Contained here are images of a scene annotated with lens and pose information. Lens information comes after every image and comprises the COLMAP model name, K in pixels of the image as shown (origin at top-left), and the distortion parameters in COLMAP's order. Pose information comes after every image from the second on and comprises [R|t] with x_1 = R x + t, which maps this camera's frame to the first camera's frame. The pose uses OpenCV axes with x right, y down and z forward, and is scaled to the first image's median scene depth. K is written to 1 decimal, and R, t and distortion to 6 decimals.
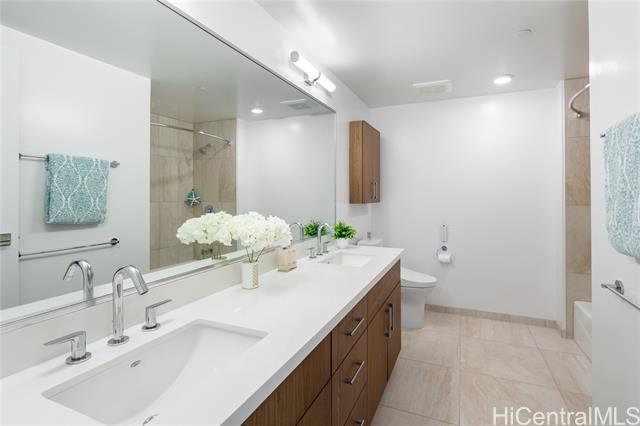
lens RADIAL K [[311.6, 0, 330.4], [0, 311.6, 186.7], [0, 0, 1]] dist [-0.001750, -0.000550]
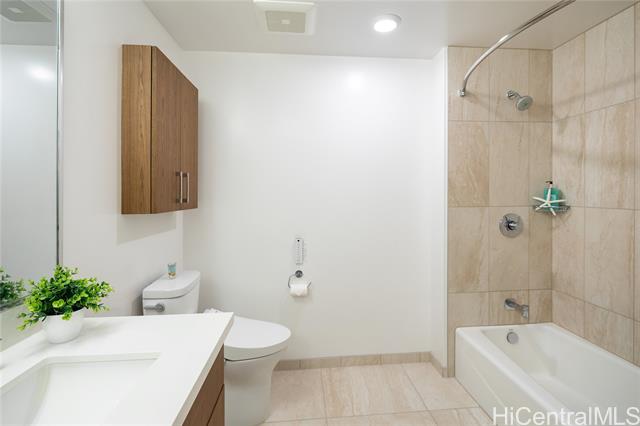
lens RADIAL K [[311.6, 0, 330.8], [0, 311.6, 188.6], [0, 0, 1]] dist [-0.001750, -0.000550]
pose [[0.877906, 0.002557, 0.478826, 0.115877], [-0.007390, 0.999939, 0.008209, 0.008252], [-0.478776, -0.010745, 0.877871, 0.426100]]
